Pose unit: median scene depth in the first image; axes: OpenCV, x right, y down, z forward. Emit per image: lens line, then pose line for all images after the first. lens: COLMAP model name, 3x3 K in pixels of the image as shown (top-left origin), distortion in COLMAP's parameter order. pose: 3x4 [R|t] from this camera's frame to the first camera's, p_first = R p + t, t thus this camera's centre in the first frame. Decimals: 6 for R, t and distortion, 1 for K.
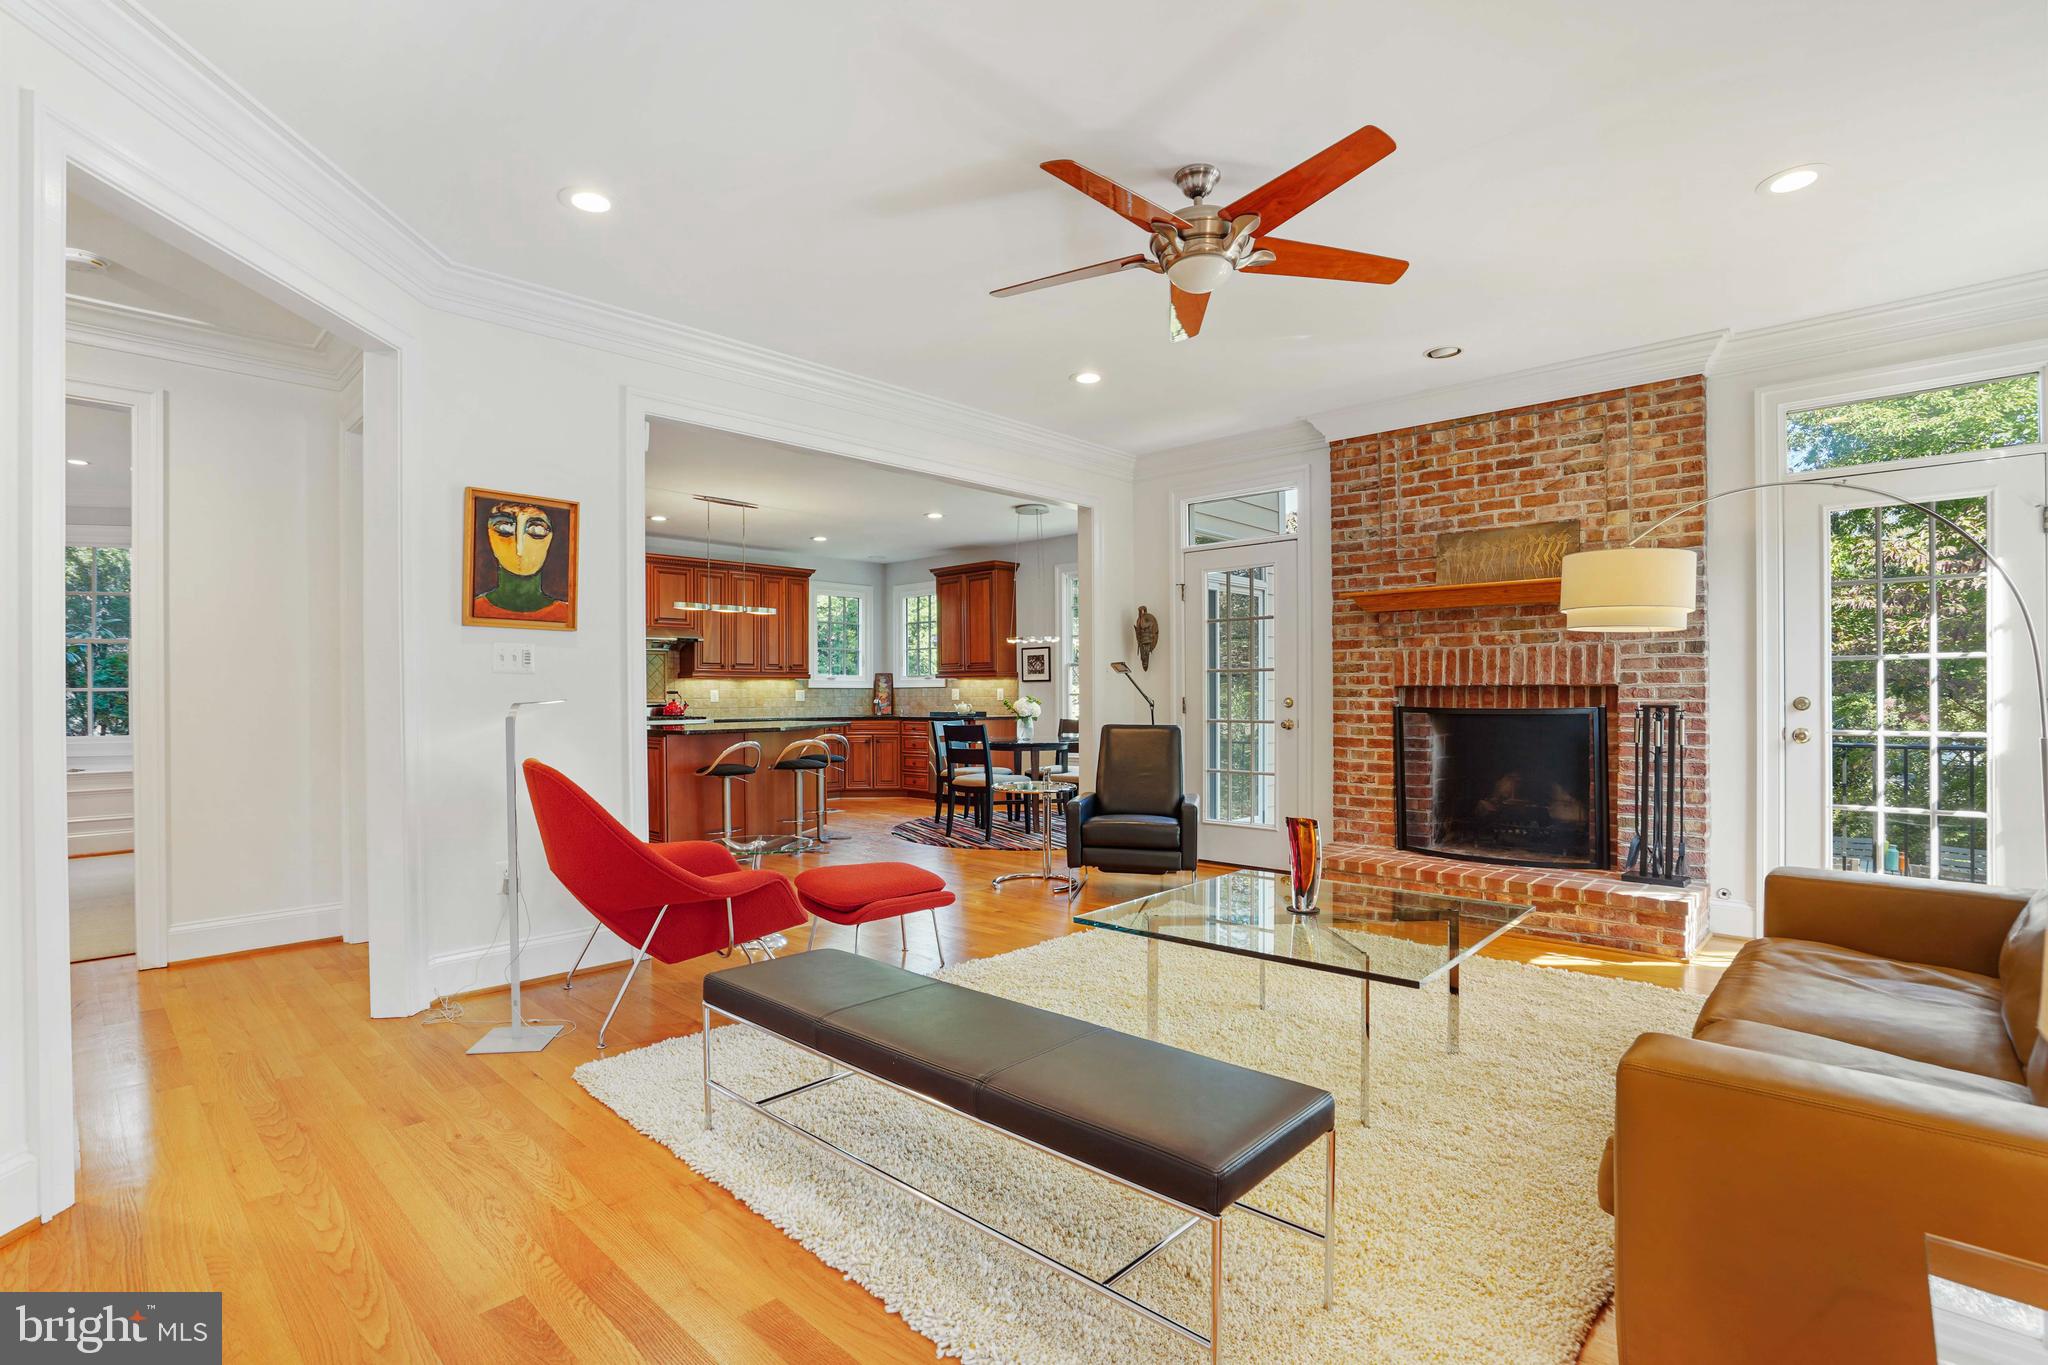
lens RADIAL K [[964.9, 0, 1031.8], [0, 964.9, 688.7], [0, 0, 1]] dist [-0.055130, 0.019368]
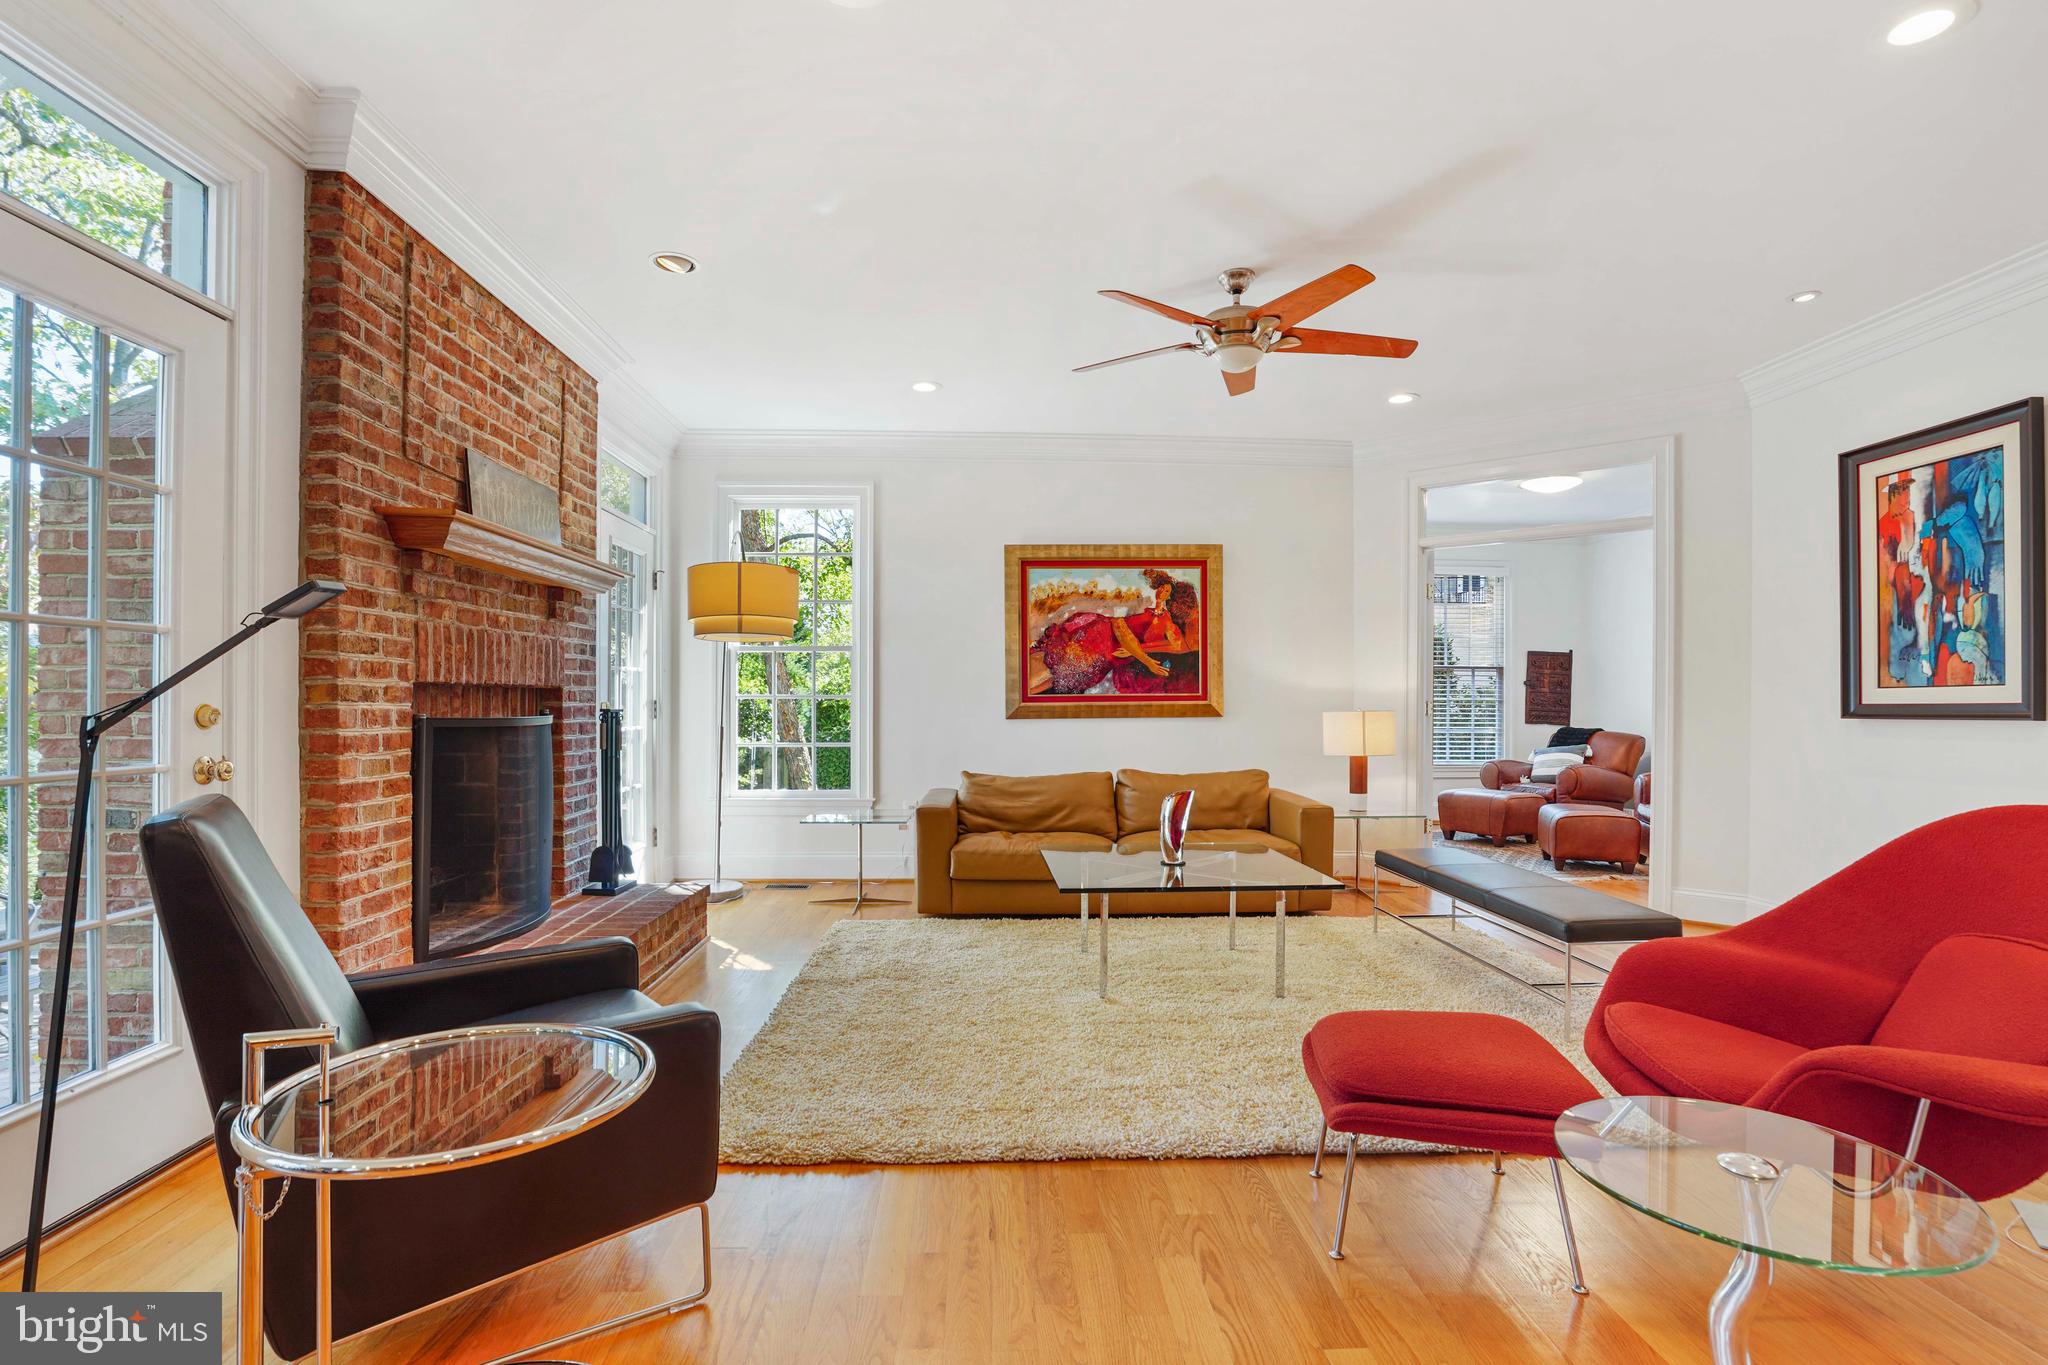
lens RADIAL K [[964.9, 0, 1020.3], [0, 964.9, 698.8], [0, 0, 1]] dist [-0.055130, 0.019368]
pose [[-0.713709, -0.000856, 0.700442, -0.265259], [-0.005247, 0.999978, -0.004125, 0.007232], [-0.700423, -0.006620, -0.713698, 1.116479]]
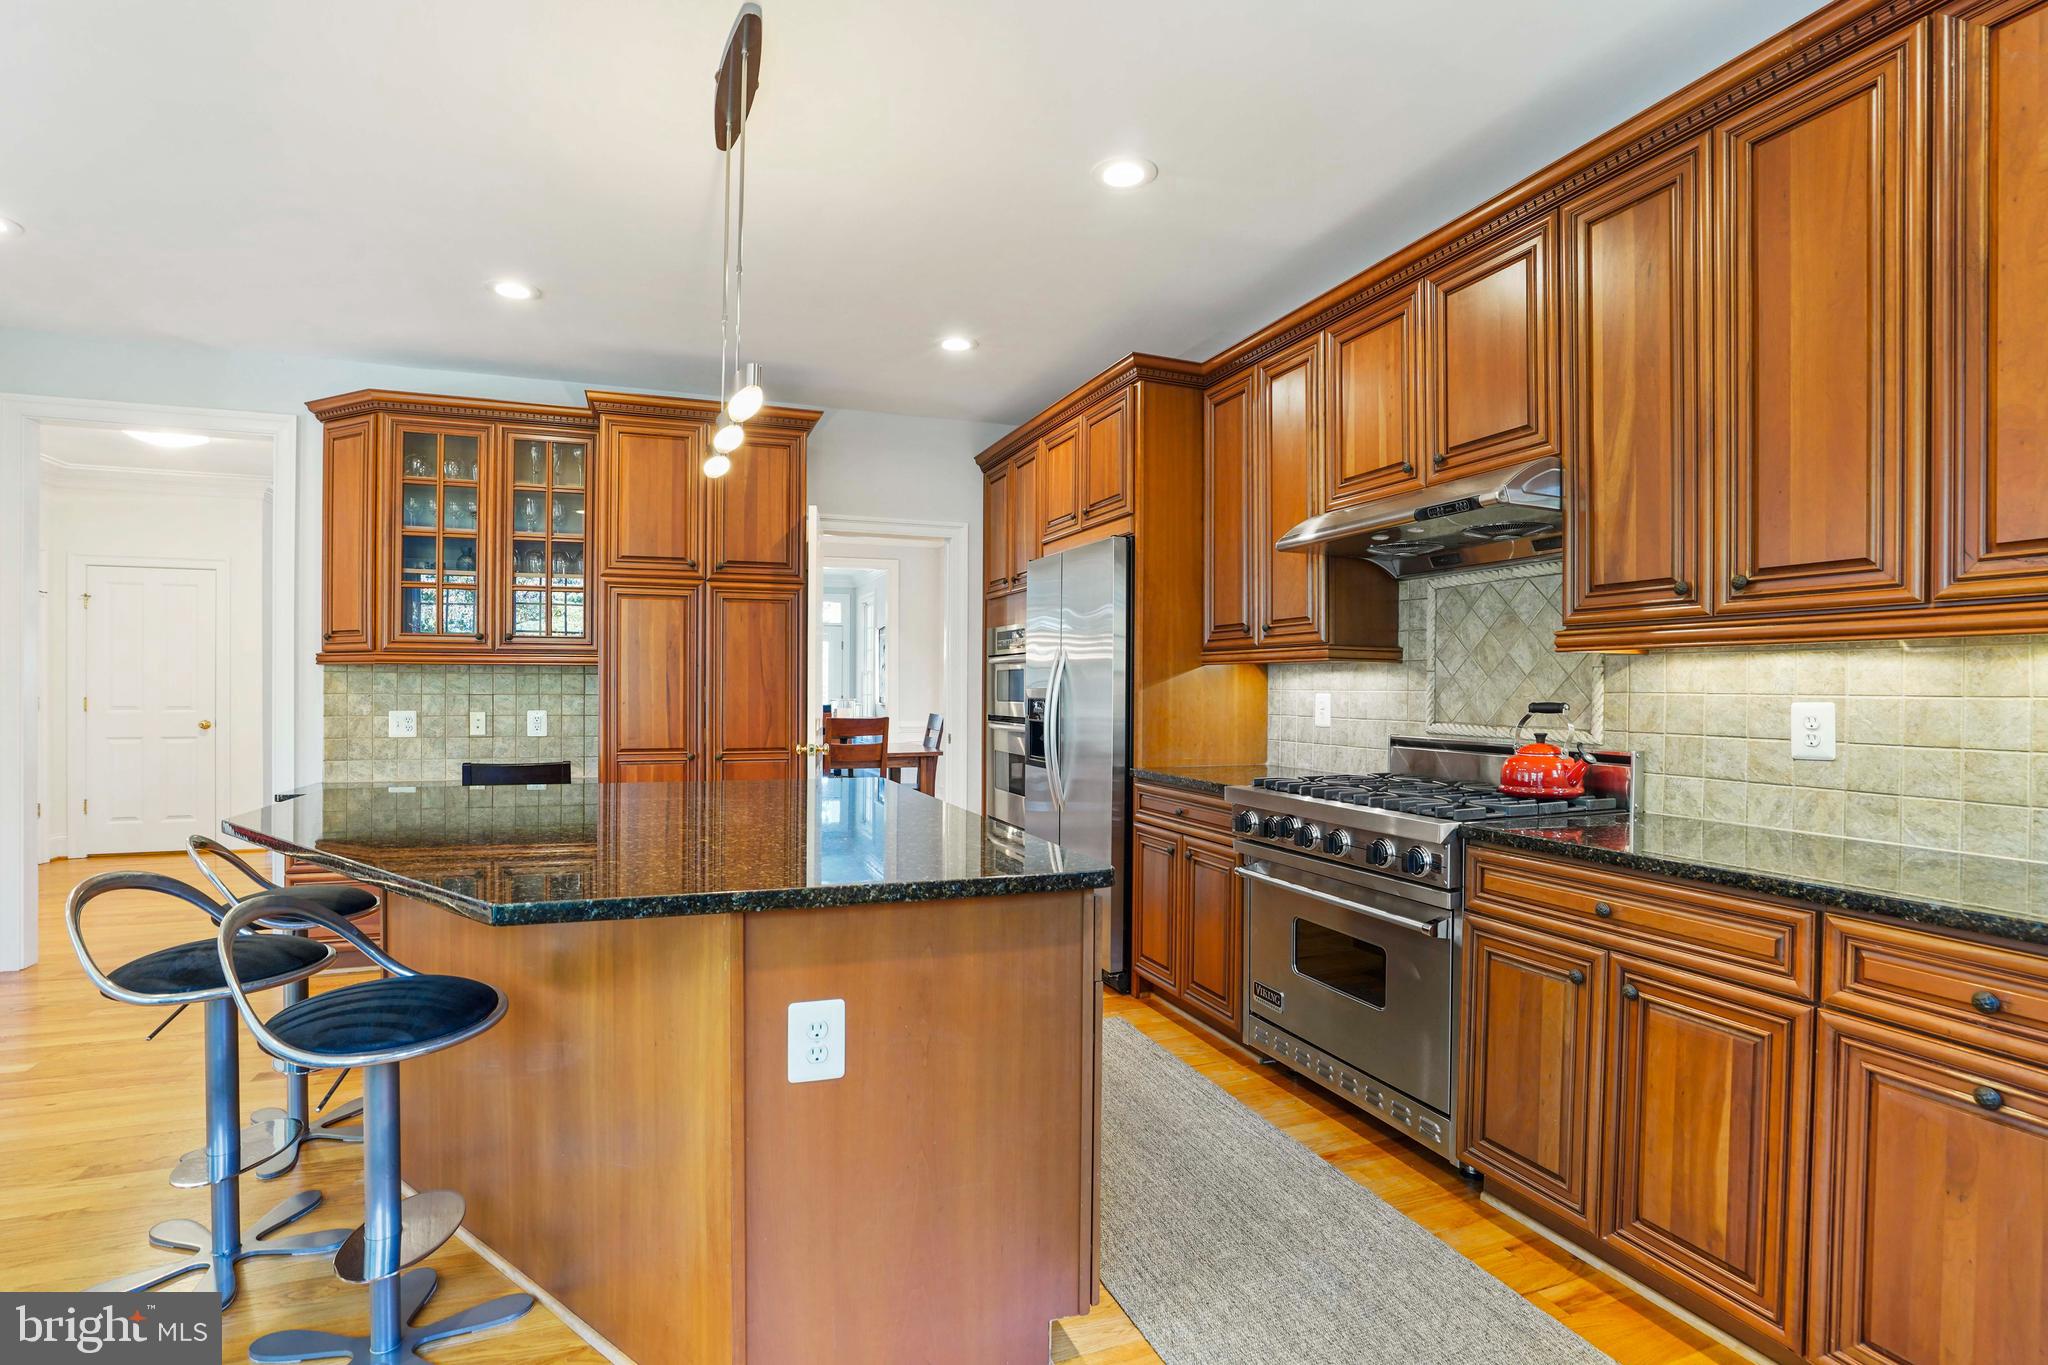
lens RADIAL K [[964.9, 0, 1023.1], [0, 964.9, 703.6], [0, 0, 1]] dist [-0.055130, 0.019368]
pose [[-0.428344, 0.016595, -0.903463, -0.118000], [0.003595, 0.999855, 0.016660, -0.004326], [0.903609, 0.003888, -0.428341, 1.711780]]
